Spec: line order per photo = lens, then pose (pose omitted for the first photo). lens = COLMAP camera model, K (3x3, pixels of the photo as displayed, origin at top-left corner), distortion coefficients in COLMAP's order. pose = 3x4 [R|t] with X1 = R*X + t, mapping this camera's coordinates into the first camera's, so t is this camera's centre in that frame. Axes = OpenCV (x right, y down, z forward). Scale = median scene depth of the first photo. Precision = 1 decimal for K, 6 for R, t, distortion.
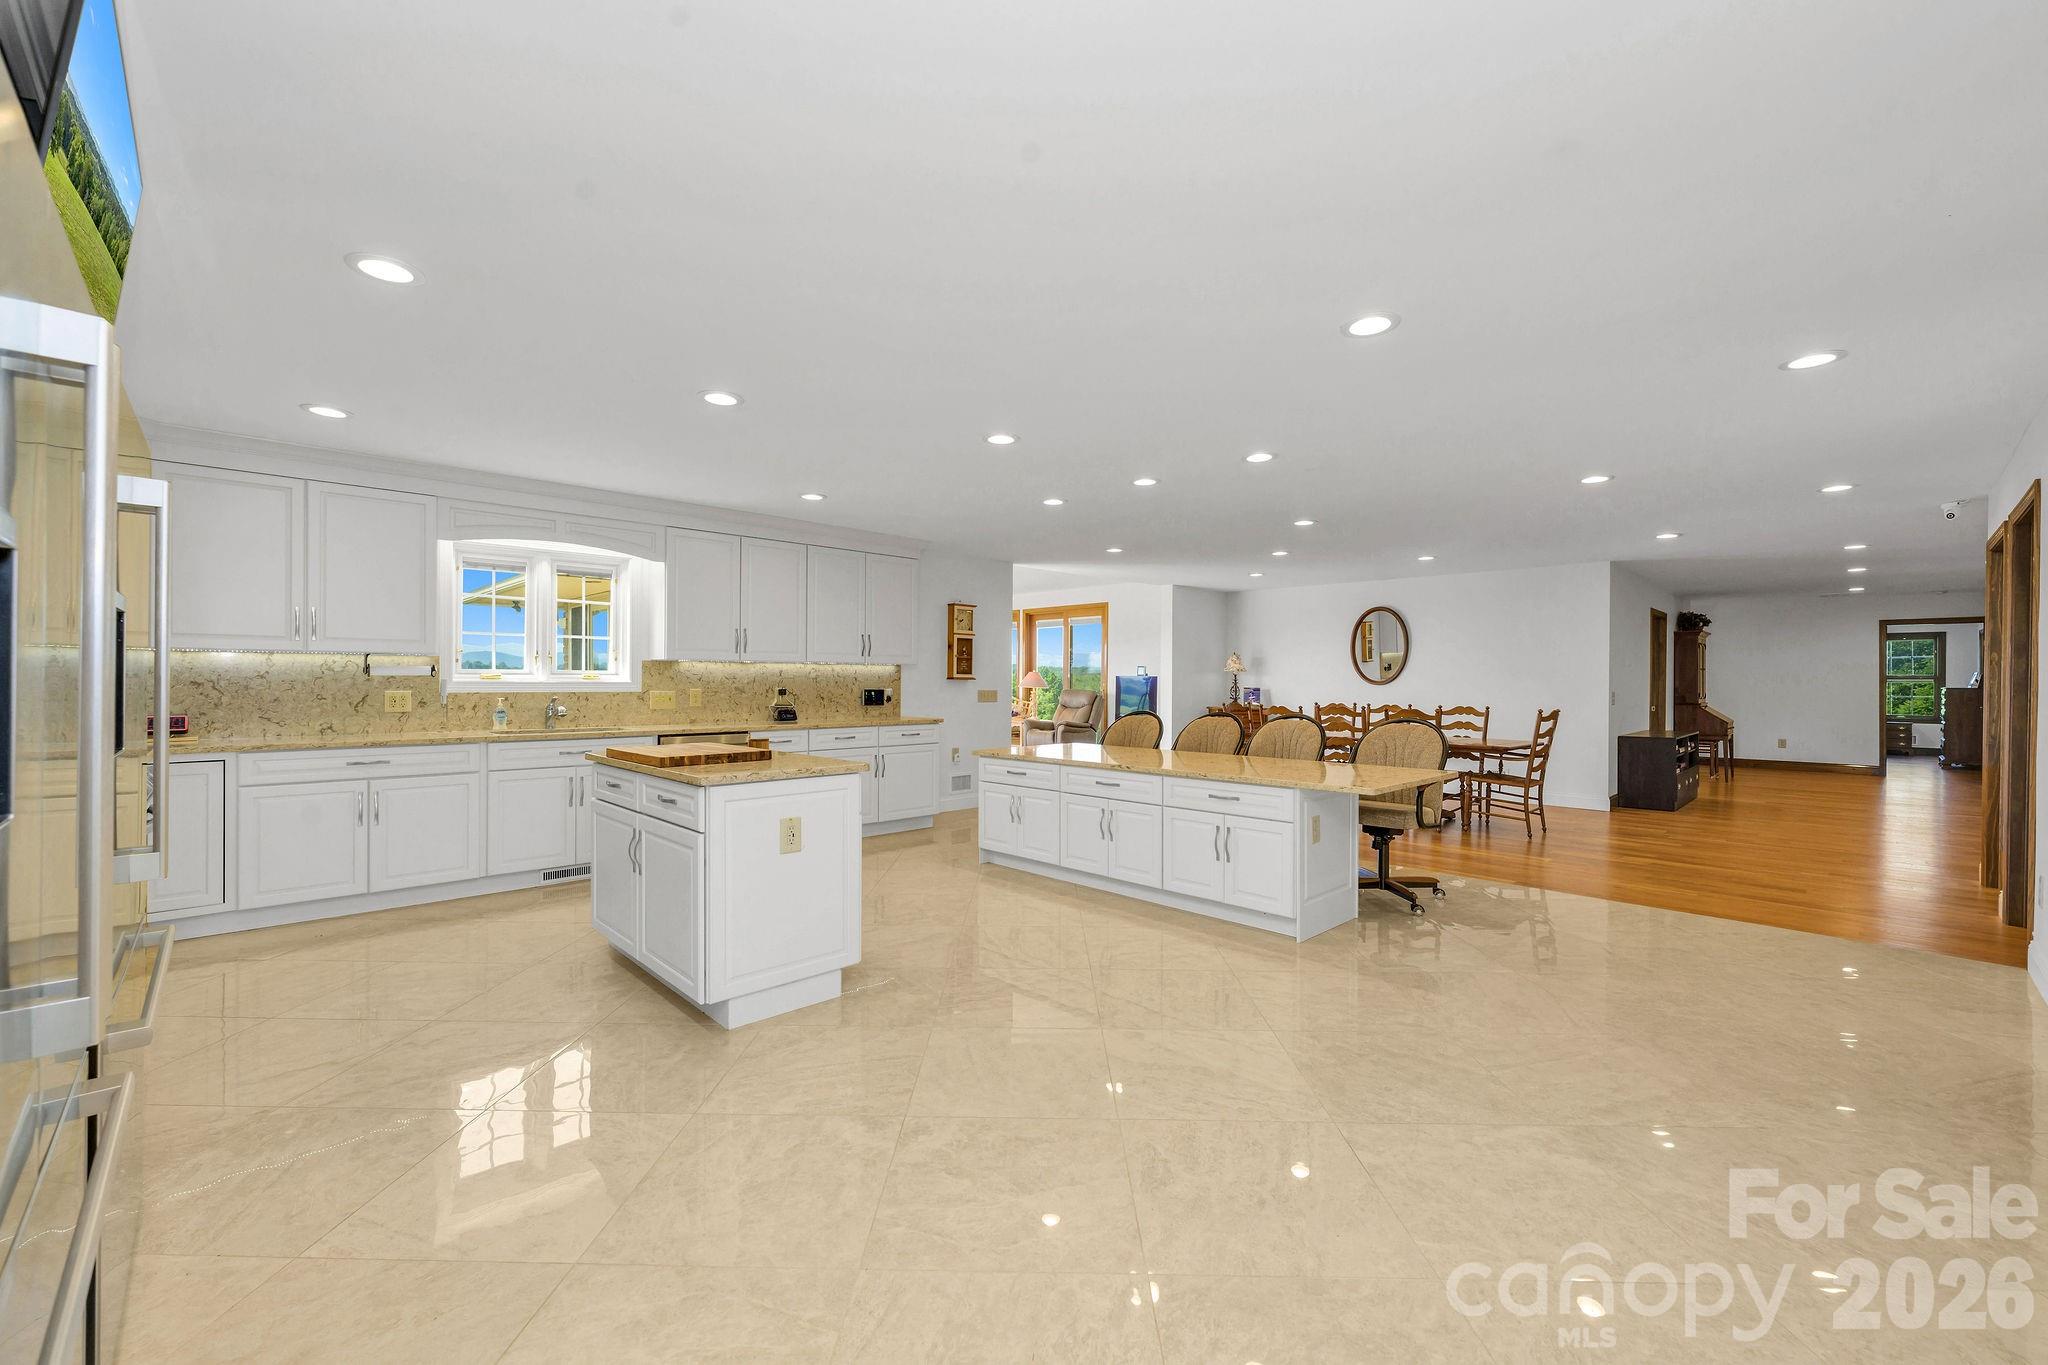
lens RADIAL K [[830.2, 0, 1035.3], [0, 830.2, 680.1], [0, 0, 1]] dist [-0.001620, 0.000711]
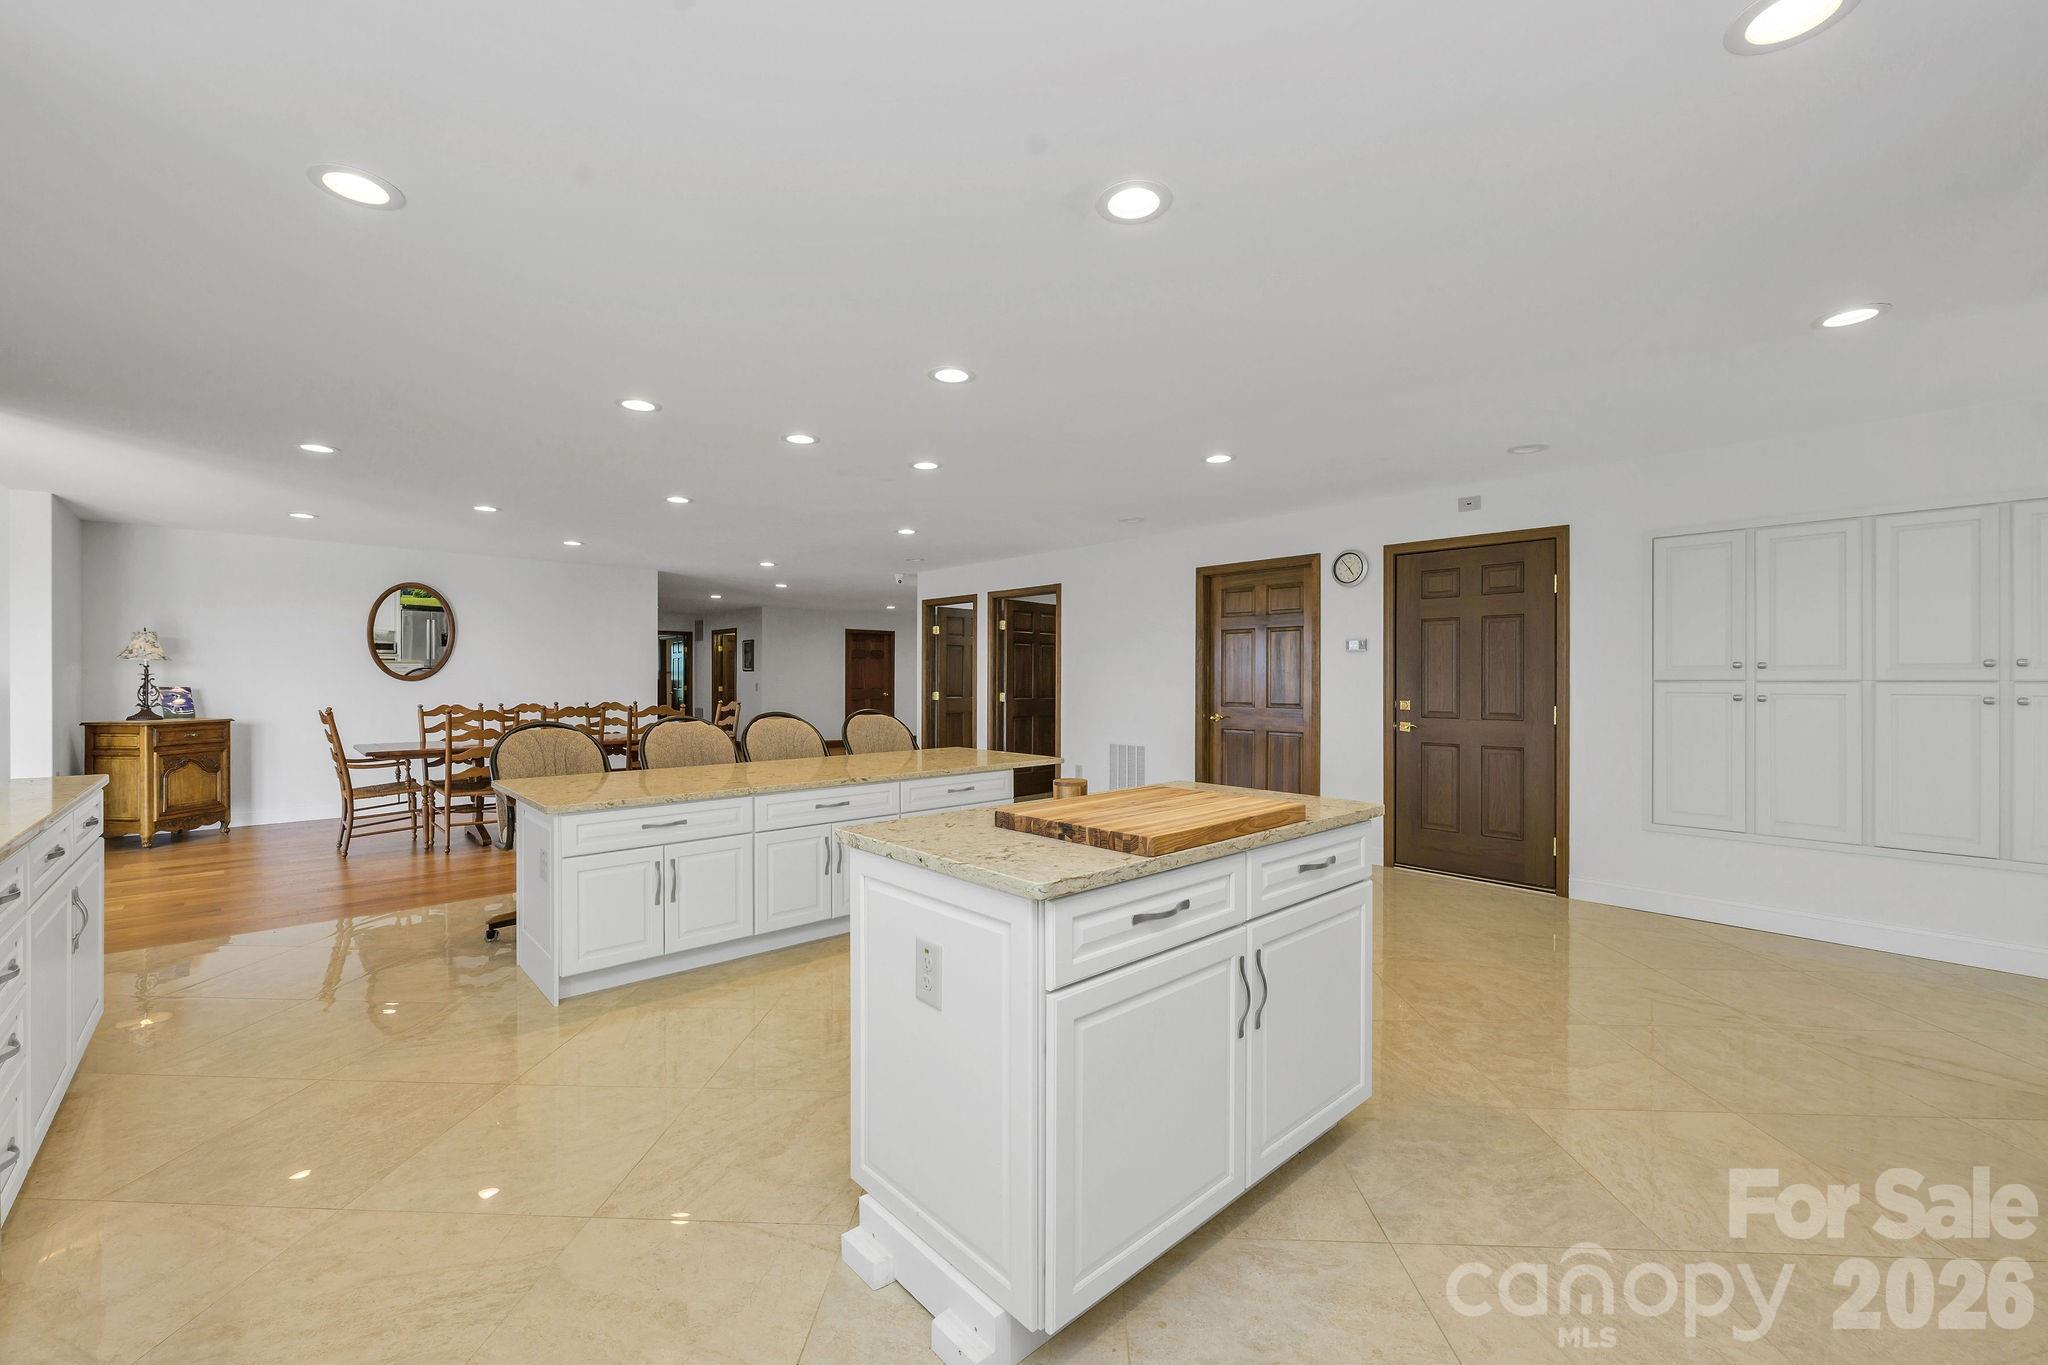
lens RADIAL K [[830.2, 0, 1035.5], [0, 830.2, 681.5], [0, 0, 1]] dist [-0.001620, 0.000711]
pose [[0.019167, -0.007542, 0.999788, -0.544592], [-0.002656, 0.999968, 0.007594, -0.000798], [-0.999813, -0.002801, 0.019147, 0.598438]]
